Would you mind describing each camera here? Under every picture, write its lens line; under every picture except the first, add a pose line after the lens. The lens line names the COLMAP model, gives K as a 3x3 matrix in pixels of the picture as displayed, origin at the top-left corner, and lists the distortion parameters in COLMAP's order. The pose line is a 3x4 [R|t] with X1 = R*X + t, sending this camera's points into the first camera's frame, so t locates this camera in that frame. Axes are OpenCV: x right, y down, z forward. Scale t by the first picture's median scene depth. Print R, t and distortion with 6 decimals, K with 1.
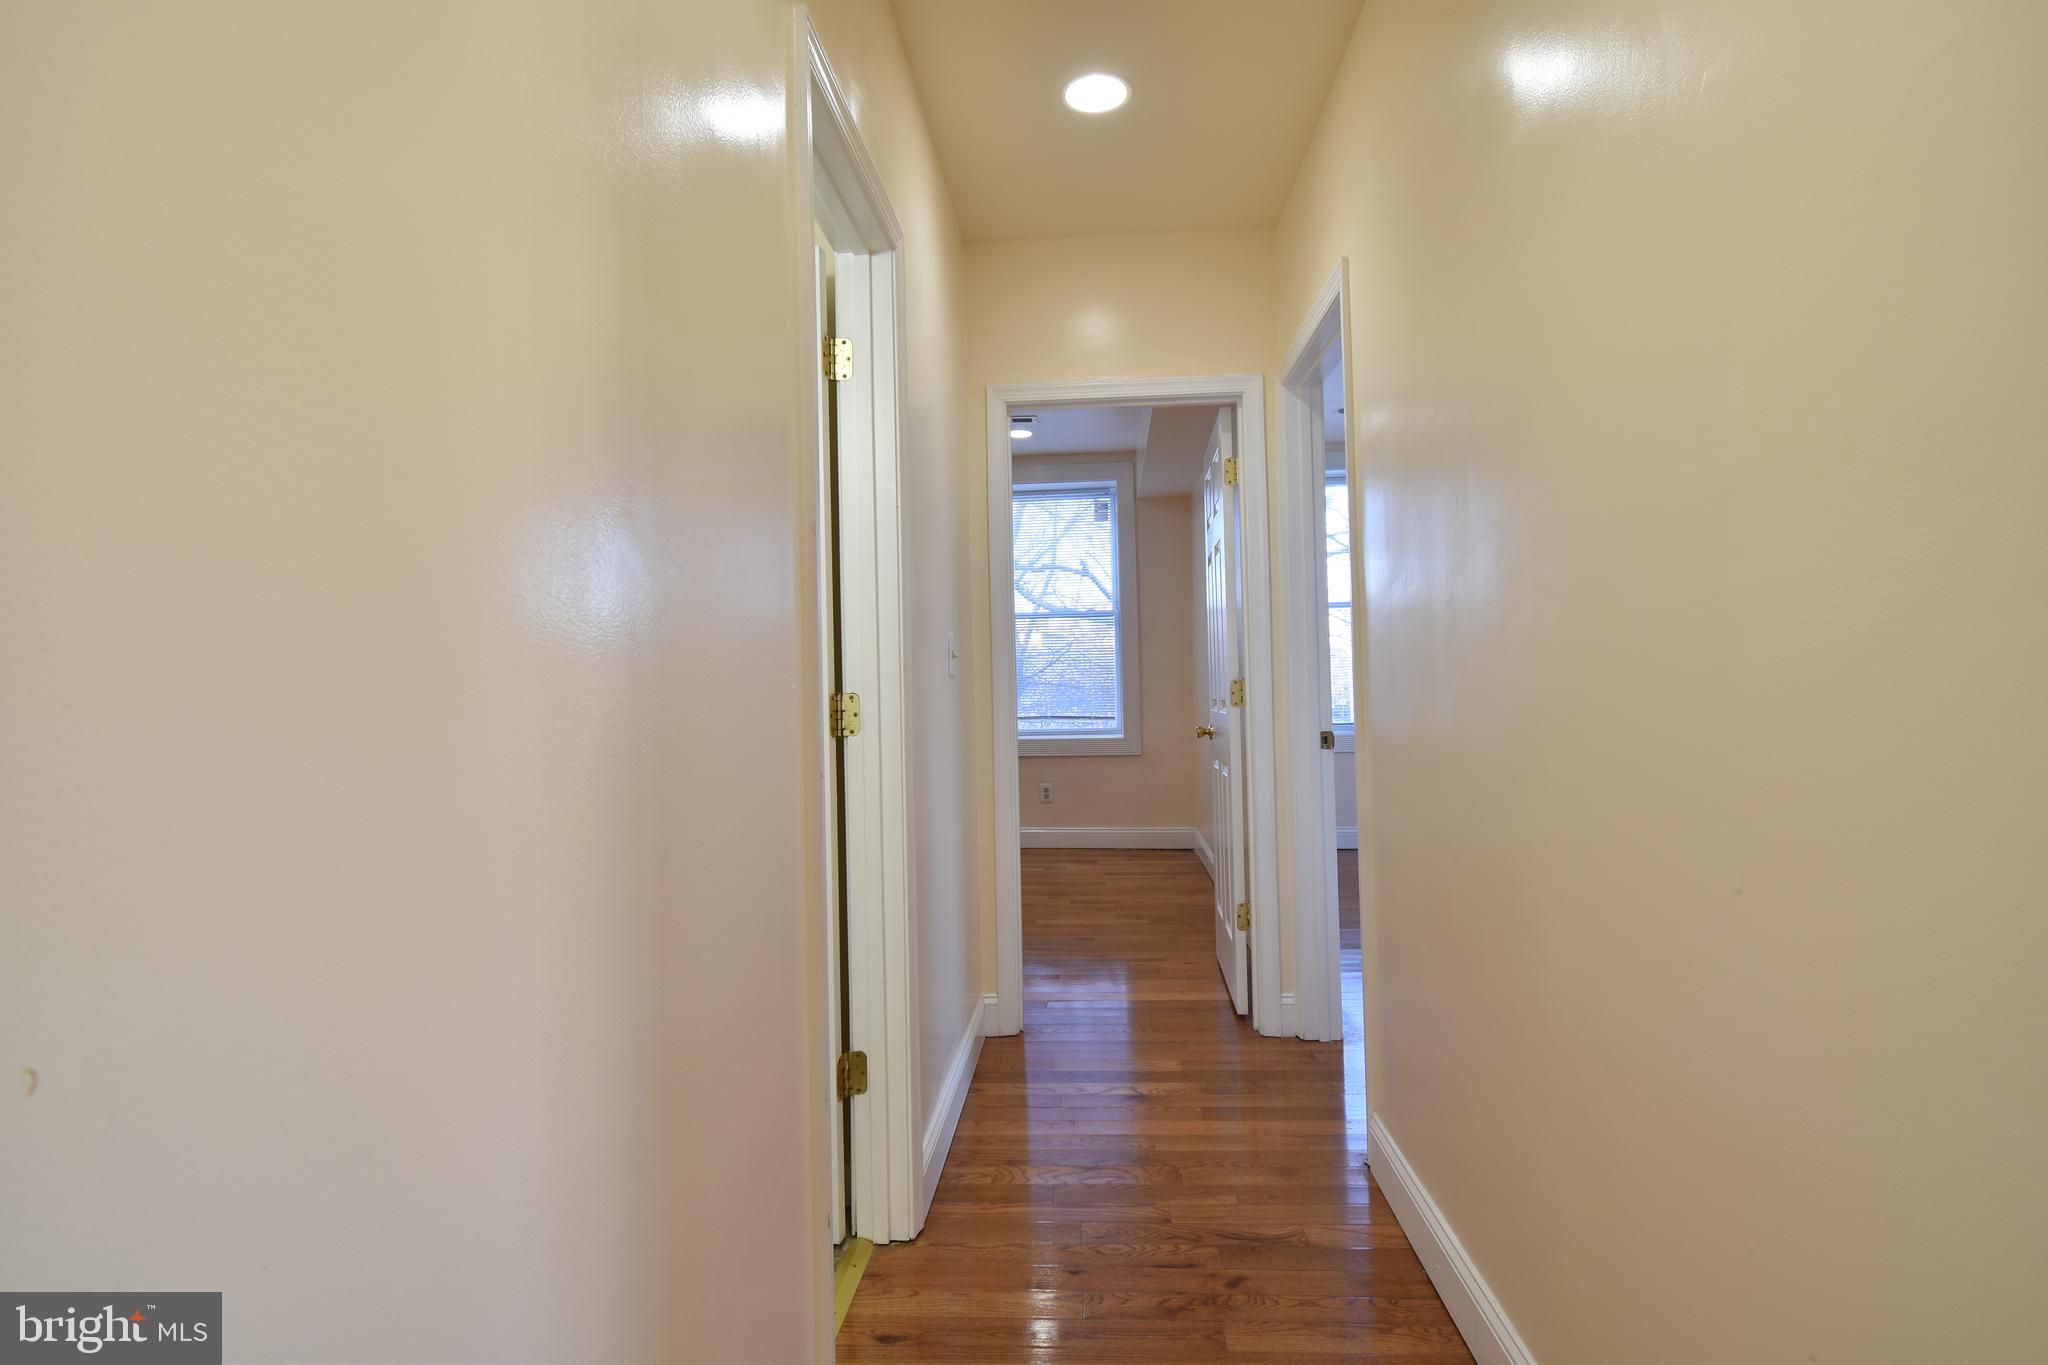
lens RADIAL K [[967.8, 0, 1029.8], [0, 967.8, 674.8], [0, 0, 1]] dist [0.000270, -0.000495]
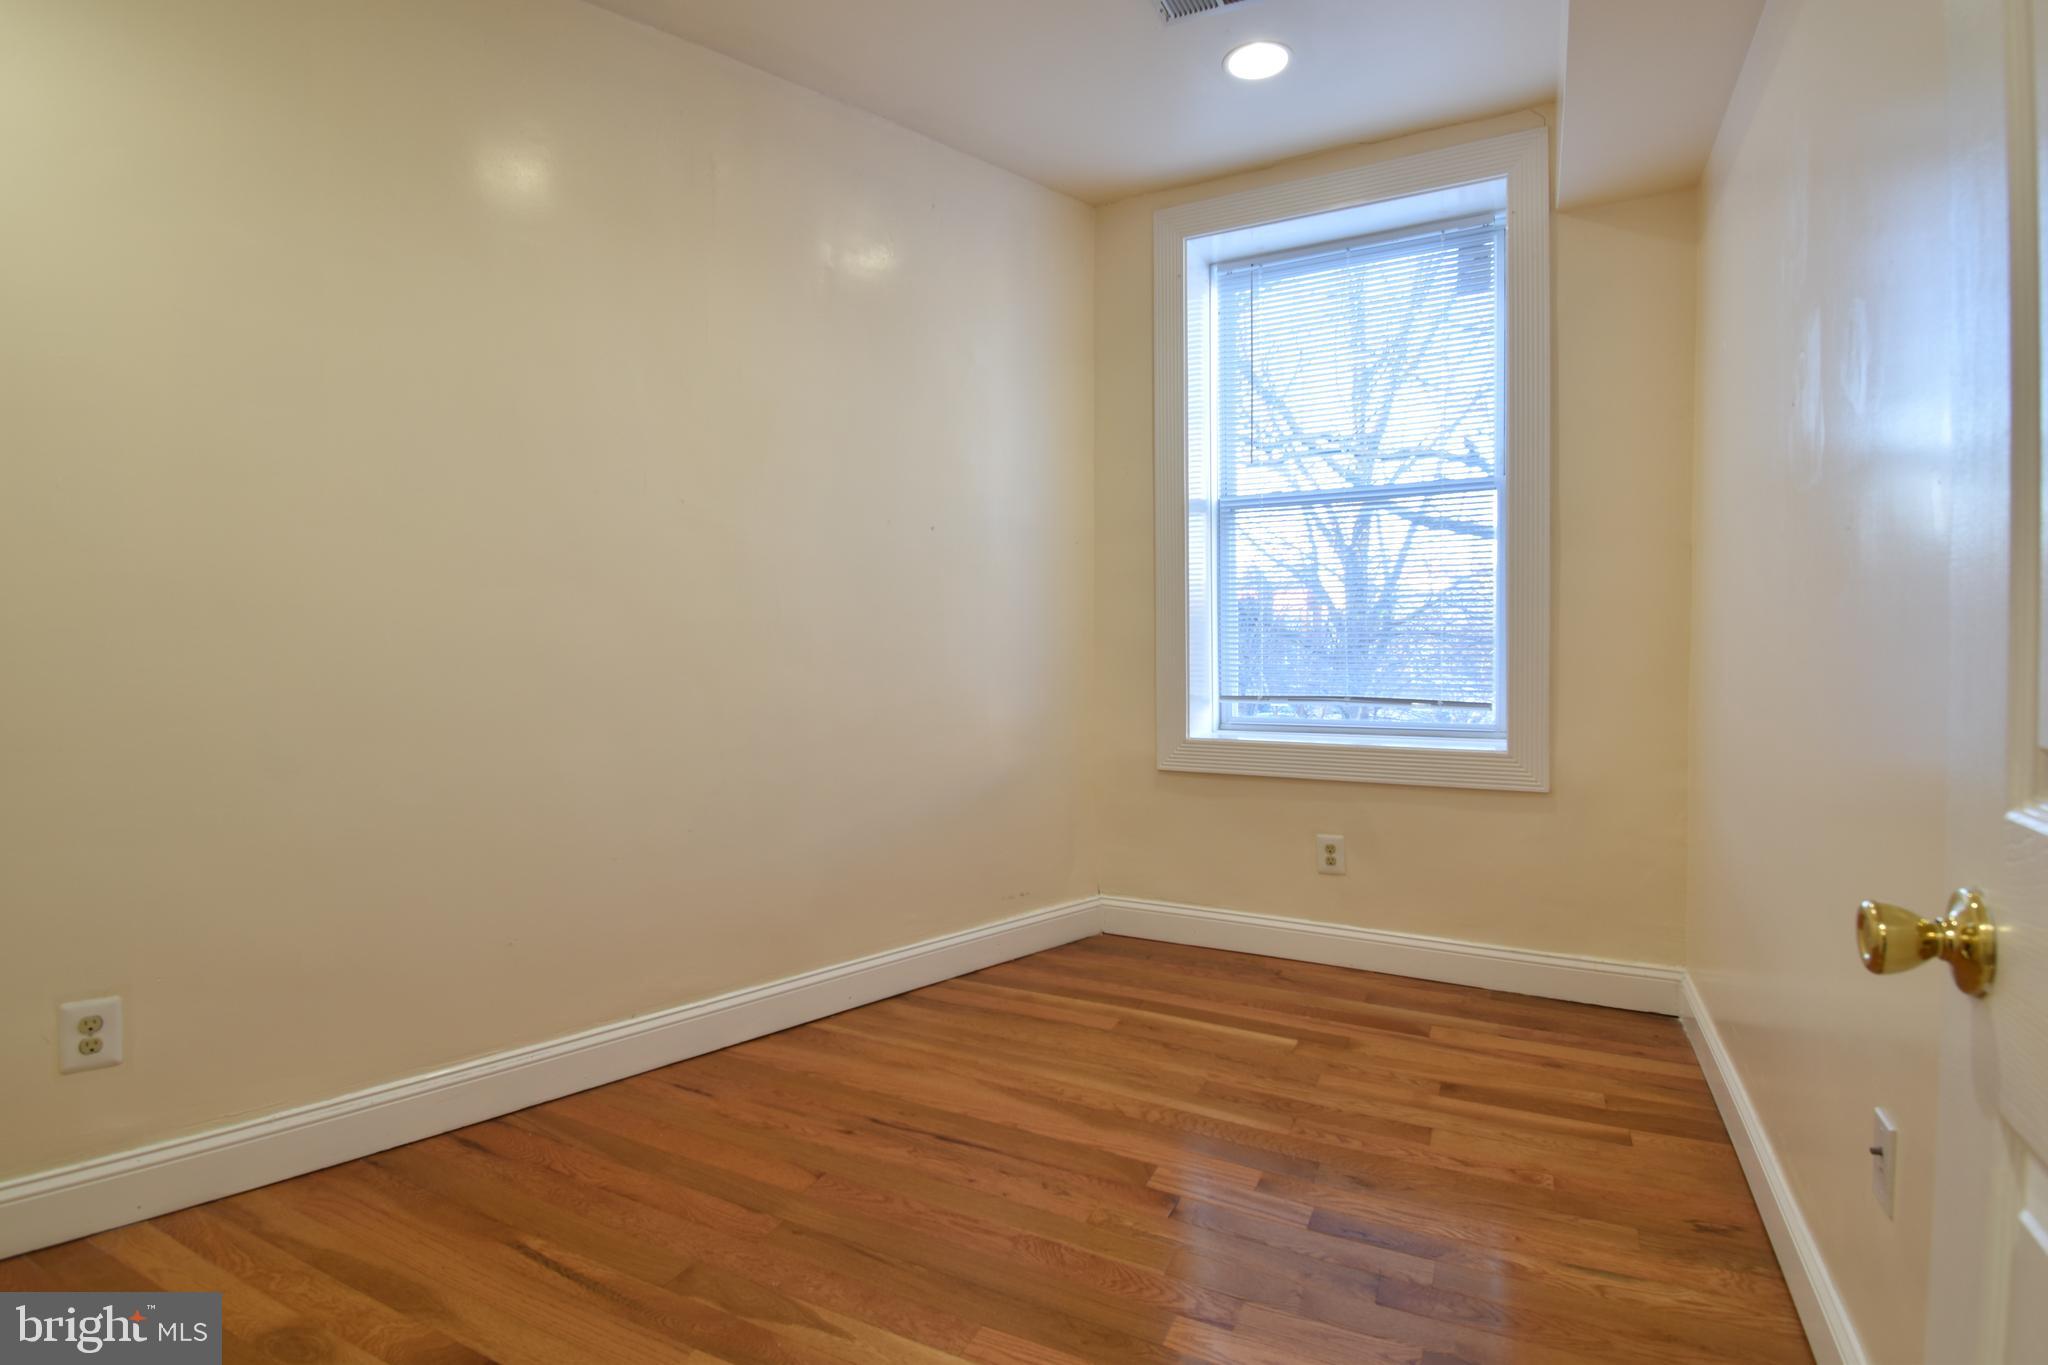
lens RADIAL K [[967.8, 0, 1029.8], [0, 967.8, 674.8], [0, 0, 1]] dist [0.000270, -0.000495]
pose [[0.922060, 0.021776, -0.386435, 0.064361], [-0.000096, 0.998429, 0.056035, 0.003081], [0.387048, -0.051630, 0.920613, 0.491517]]
